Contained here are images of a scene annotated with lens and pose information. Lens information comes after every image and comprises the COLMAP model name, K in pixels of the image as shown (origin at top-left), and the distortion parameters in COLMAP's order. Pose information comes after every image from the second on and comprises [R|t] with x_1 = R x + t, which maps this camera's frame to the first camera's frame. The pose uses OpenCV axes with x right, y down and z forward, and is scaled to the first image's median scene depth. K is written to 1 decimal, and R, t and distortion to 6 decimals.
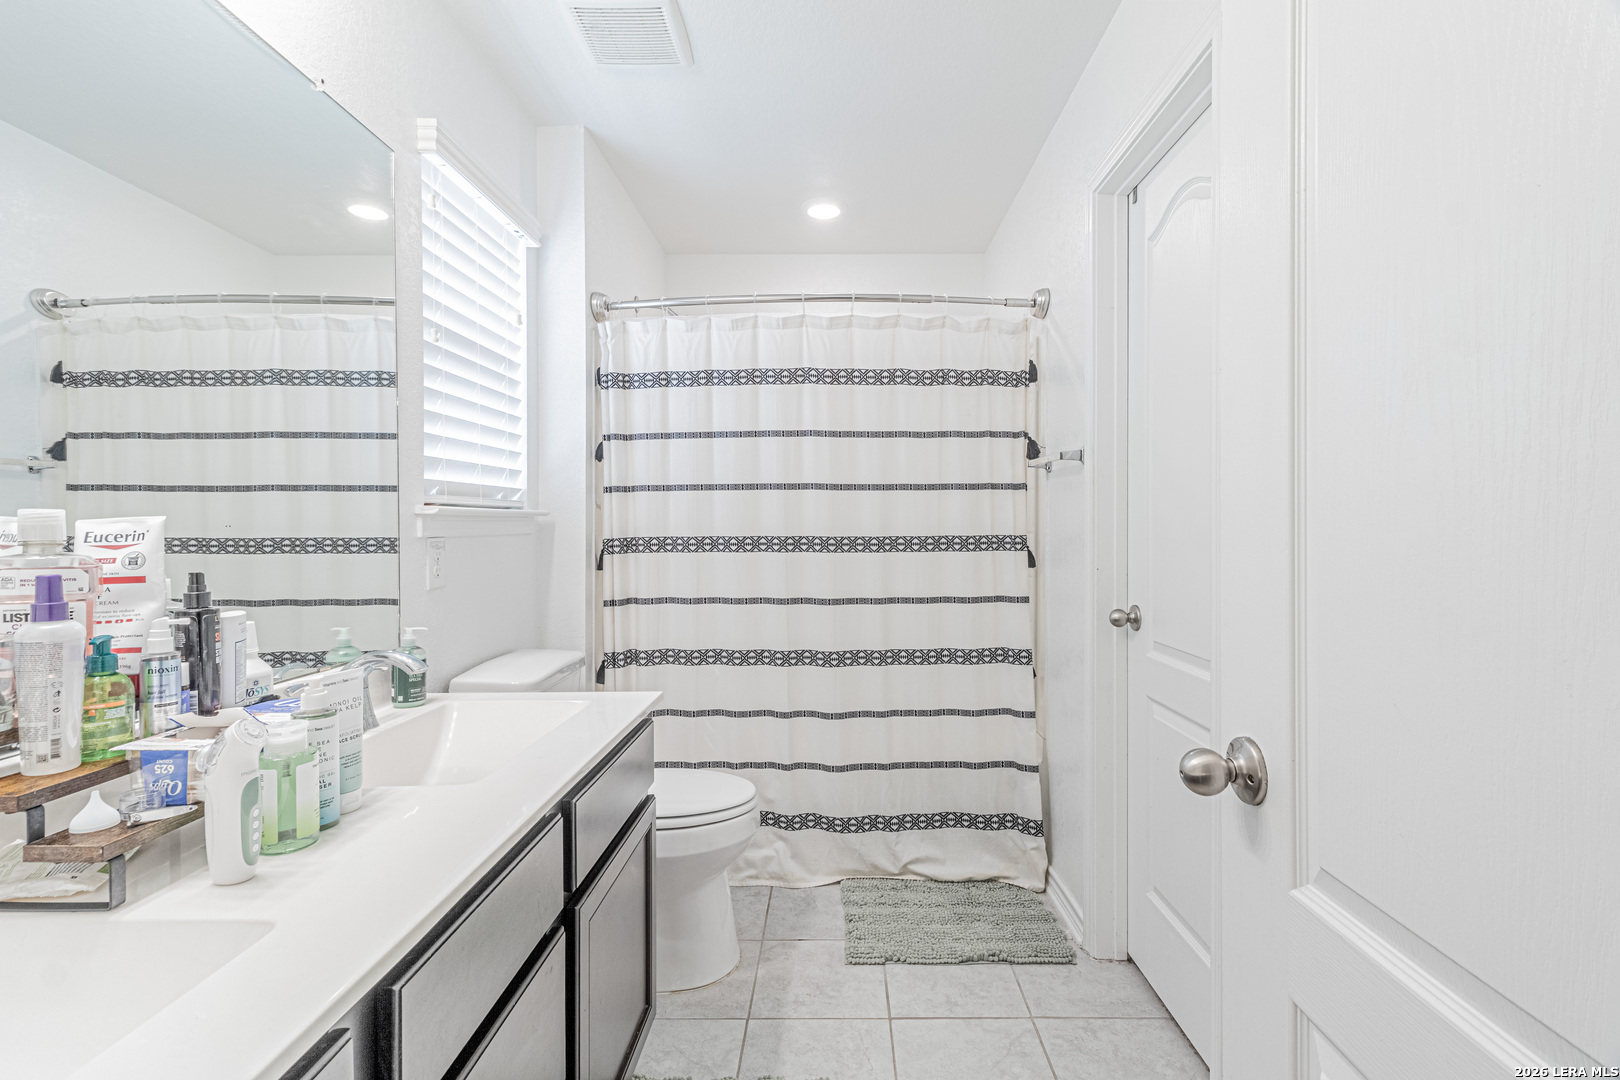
lens RADIAL K [[758.2, 0, 809.6], [0, 758.2, 533.7], [0, 0, 1]] dist [0.003018, 0.001056]
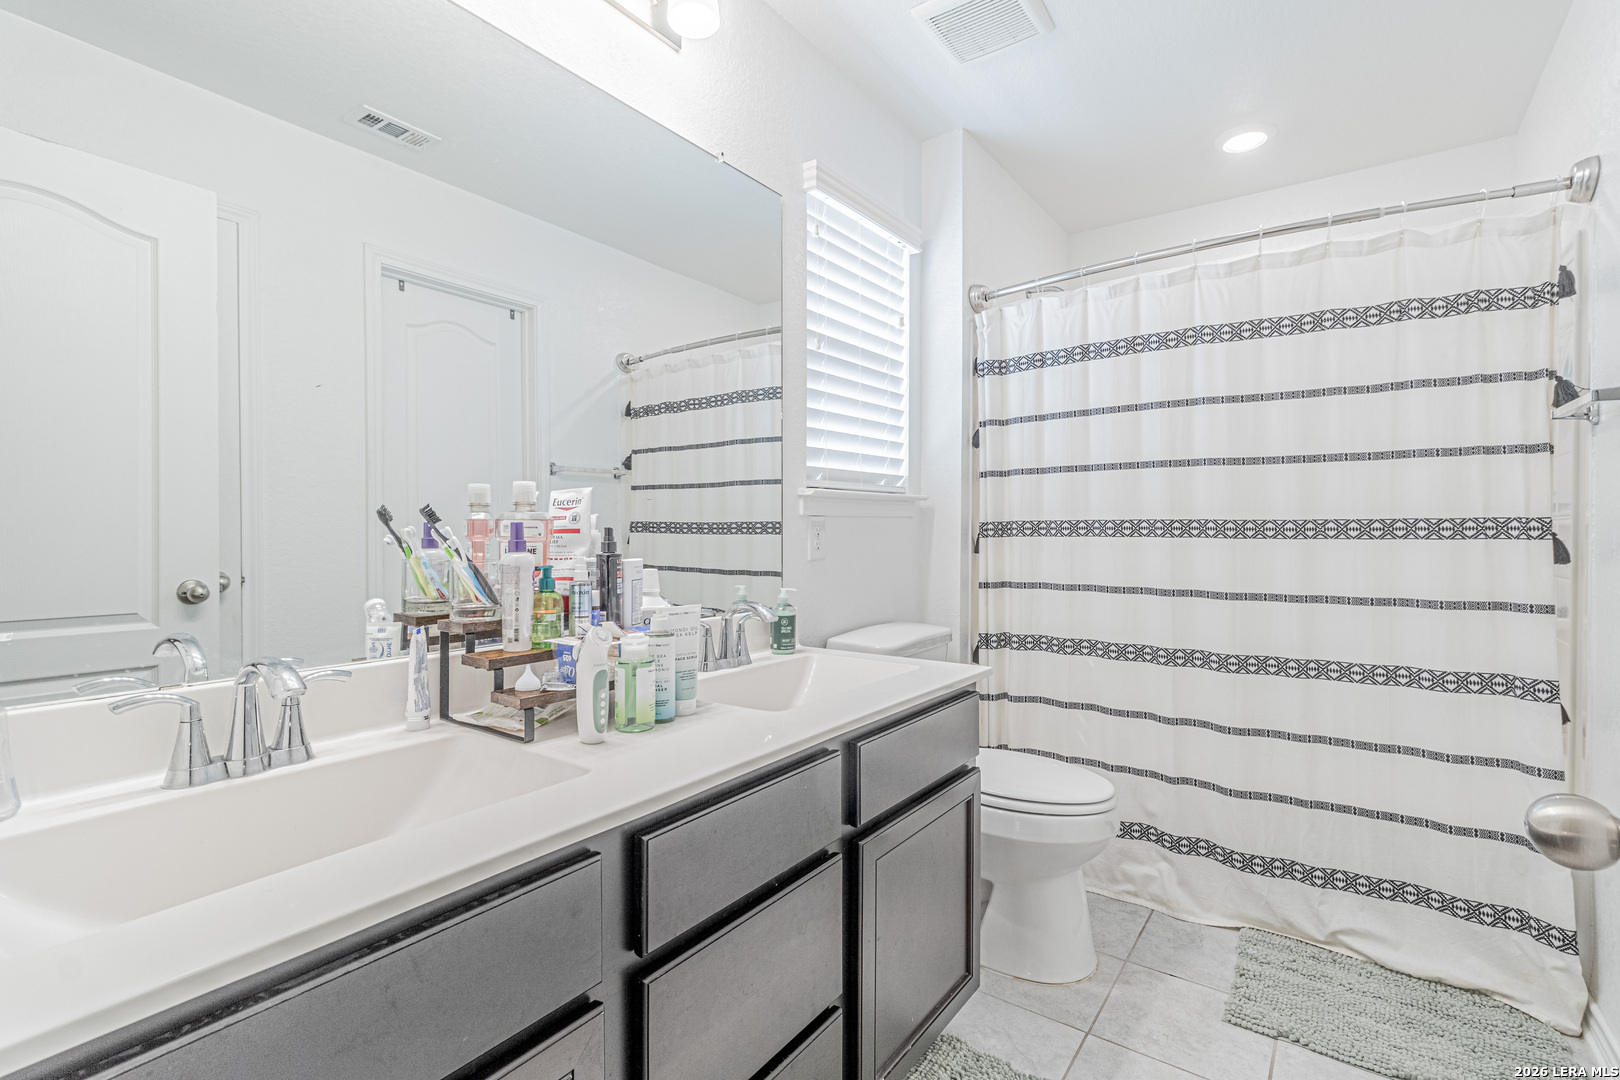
lens RADIAL K [[732.5, 0, 775.6], [0, 732.5, 527.4], [0, 0, 1]] dist [0.002050, 0.000463]
pose [[0.814798, 0.009484, -0.579667, 0.094069], [-0.011971, 0.999928, -0.000468, 0.019682], [0.579621, 0.007321, 0.814853, 0.032940]]
